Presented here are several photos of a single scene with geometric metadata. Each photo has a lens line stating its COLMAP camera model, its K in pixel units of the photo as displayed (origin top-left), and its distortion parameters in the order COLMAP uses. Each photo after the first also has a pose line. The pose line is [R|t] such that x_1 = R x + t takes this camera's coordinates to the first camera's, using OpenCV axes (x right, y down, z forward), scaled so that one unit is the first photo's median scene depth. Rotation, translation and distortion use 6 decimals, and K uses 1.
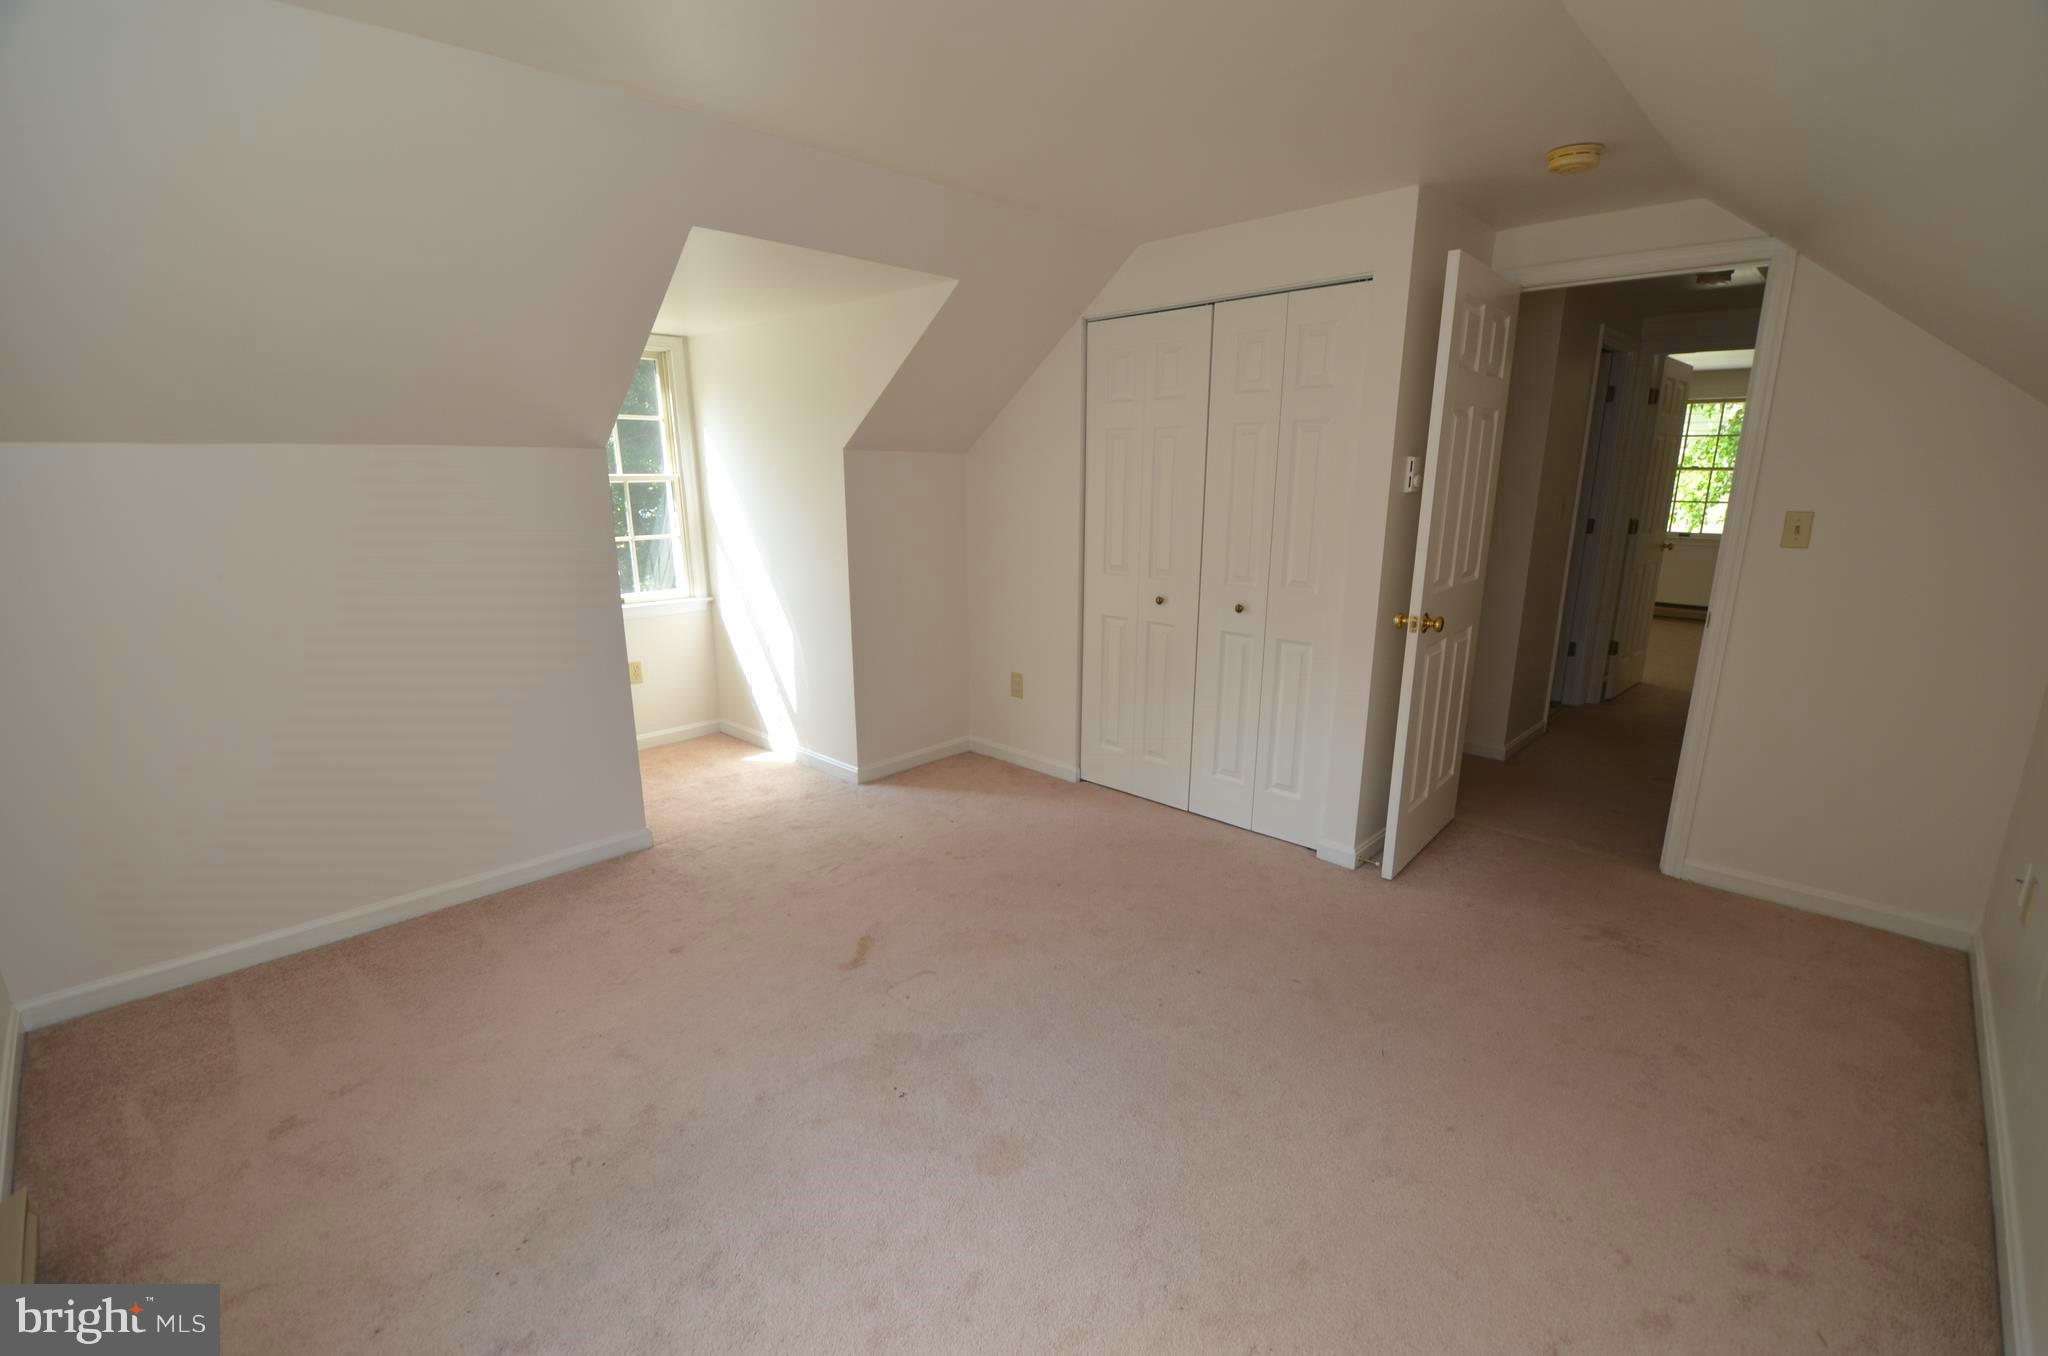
lens RADIAL K [[897.0, 0, 1025.0], [0, 897.0, 691.3], [0, 0, 1]] dist [-0.001771, 0.000138]
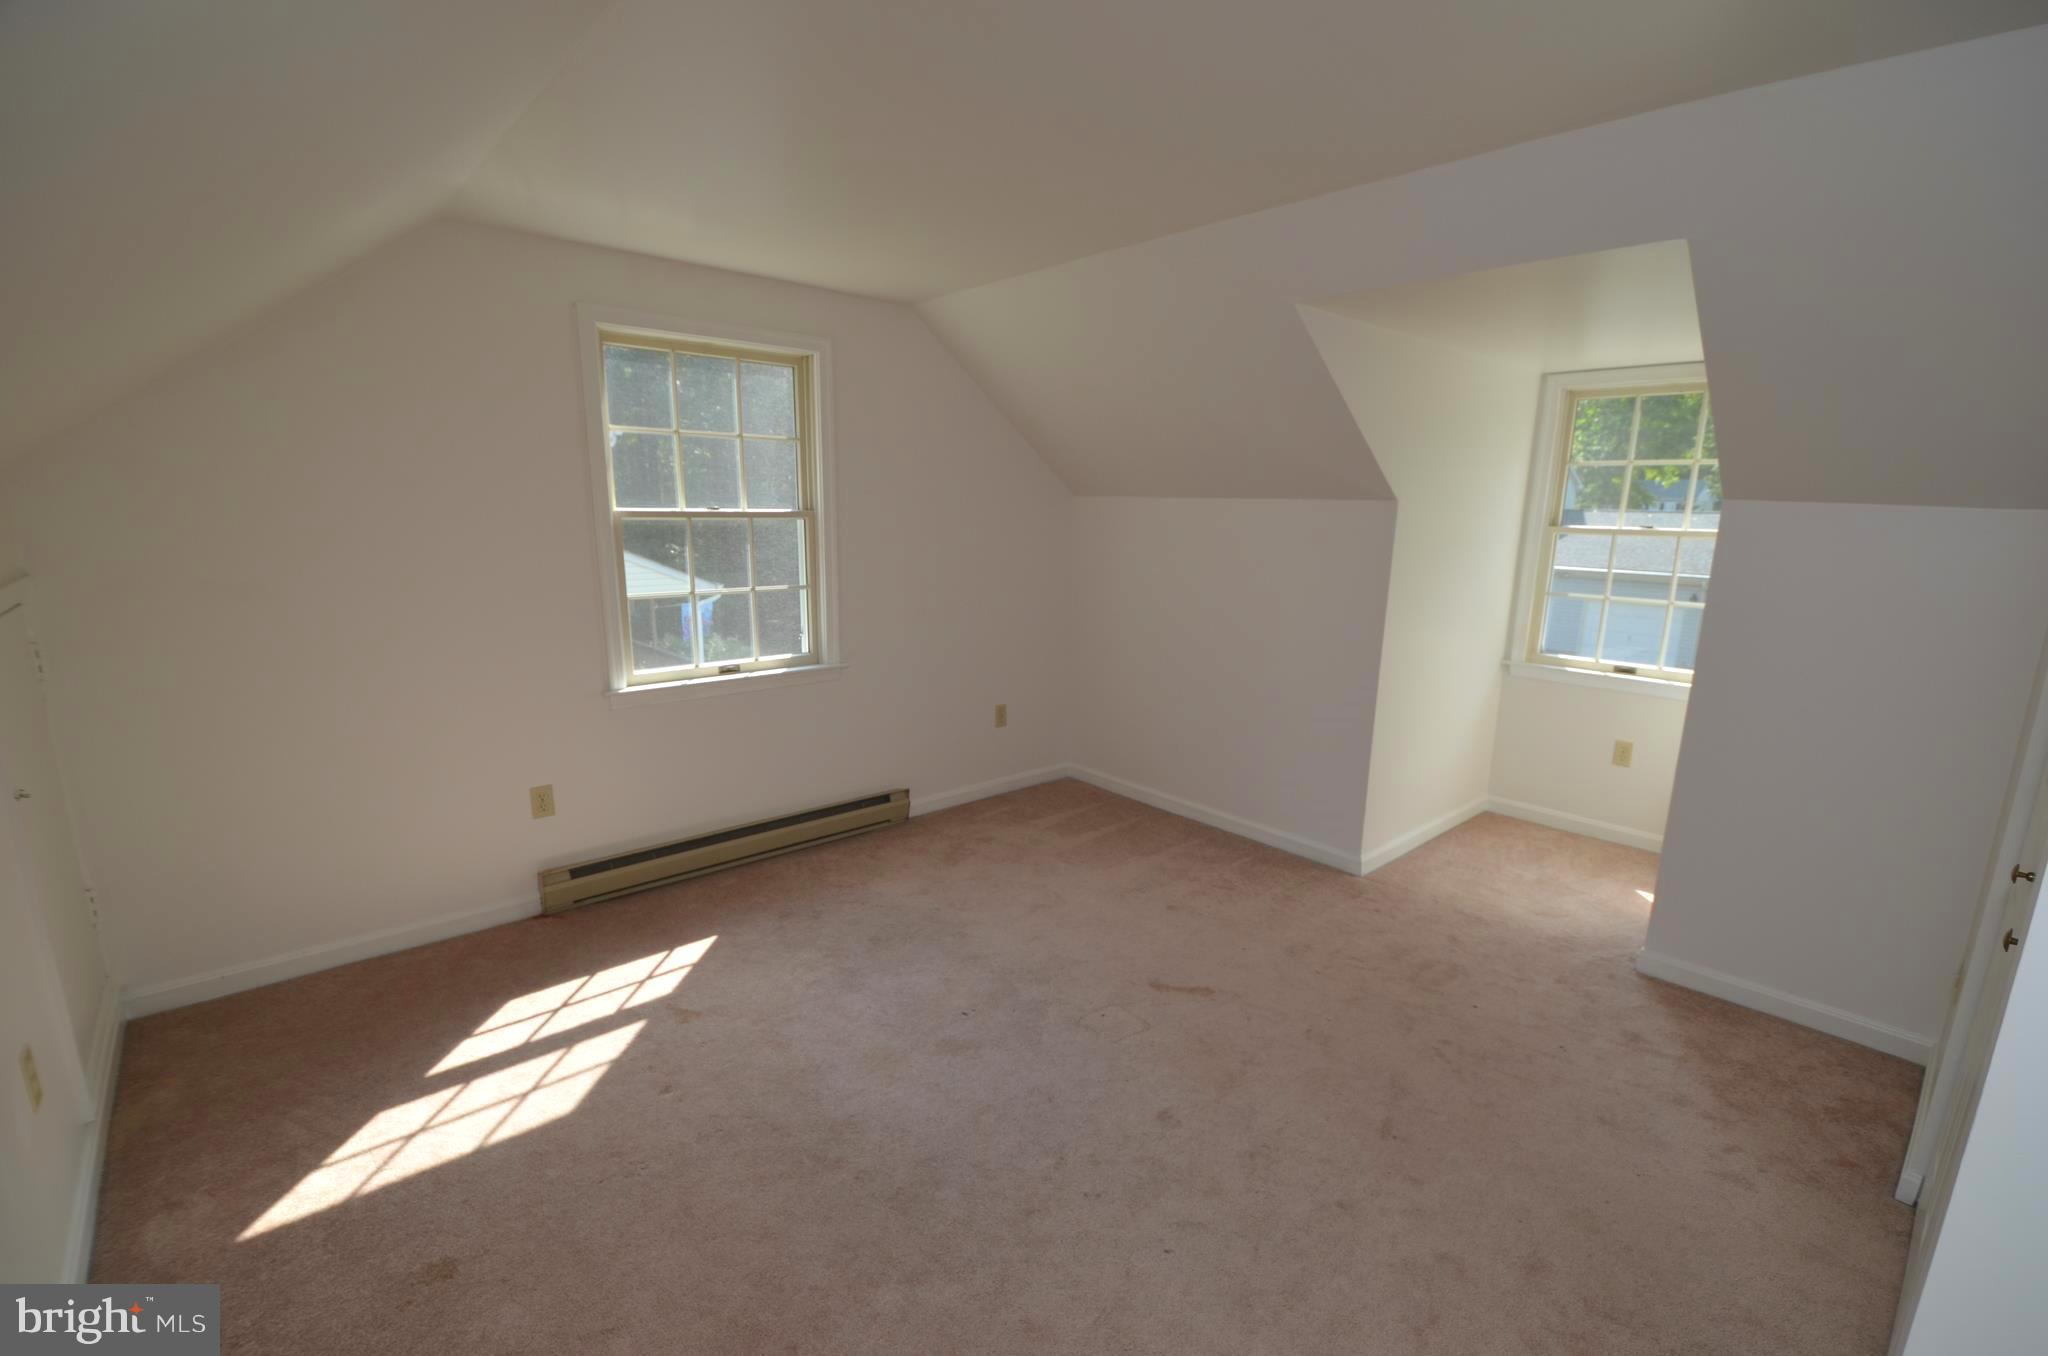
lens RADIAL K [[897.0, 0, 1025.0], [0, 897.0, 691.3], [0, 0, 1]] dist [-0.001771, 0.000138]
pose [[-0.066906, 0.212231, -0.974927, 0.594694], [-0.261852, 0.939131, 0.222408, -0.162562], [0.962786, 0.270167, -0.007260, 0.594208]]
